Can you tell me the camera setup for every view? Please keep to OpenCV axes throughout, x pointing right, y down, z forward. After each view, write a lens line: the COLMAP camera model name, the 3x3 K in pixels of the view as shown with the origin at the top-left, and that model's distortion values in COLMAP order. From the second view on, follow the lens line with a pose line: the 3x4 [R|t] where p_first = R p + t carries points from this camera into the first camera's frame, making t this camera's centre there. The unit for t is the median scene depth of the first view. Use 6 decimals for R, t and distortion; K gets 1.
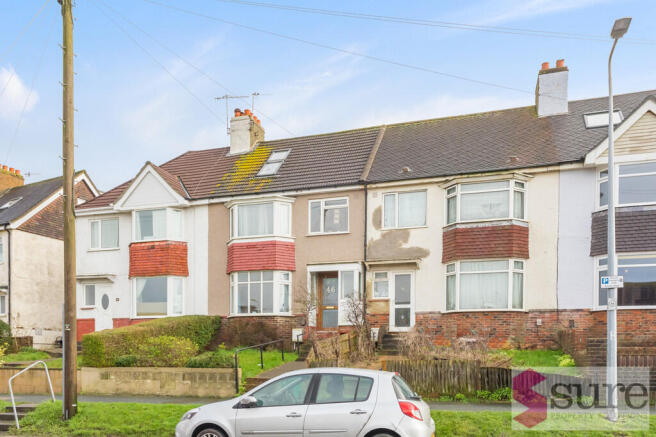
lens RADIAL K [[526.6, 0, 328.2], [0, 526.6, 219.5], [0, 0, 1]] dist [0.014112, 0.016659]
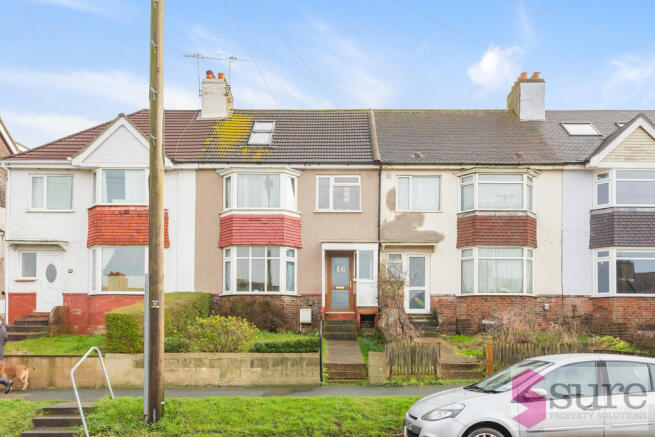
lens RADIAL K [[499.8, 0, 325.5], [0, 499.8, 200.5], [0, 0, 1]] dist [0.020371, -0.000231]
pose [[0.949418, 0.079991, 0.303657, -0.315324], [-0.077438, 0.996787, -0.020462, 0.028473], [-0.304318, -0.004088, 0.952562, 0.132695]]
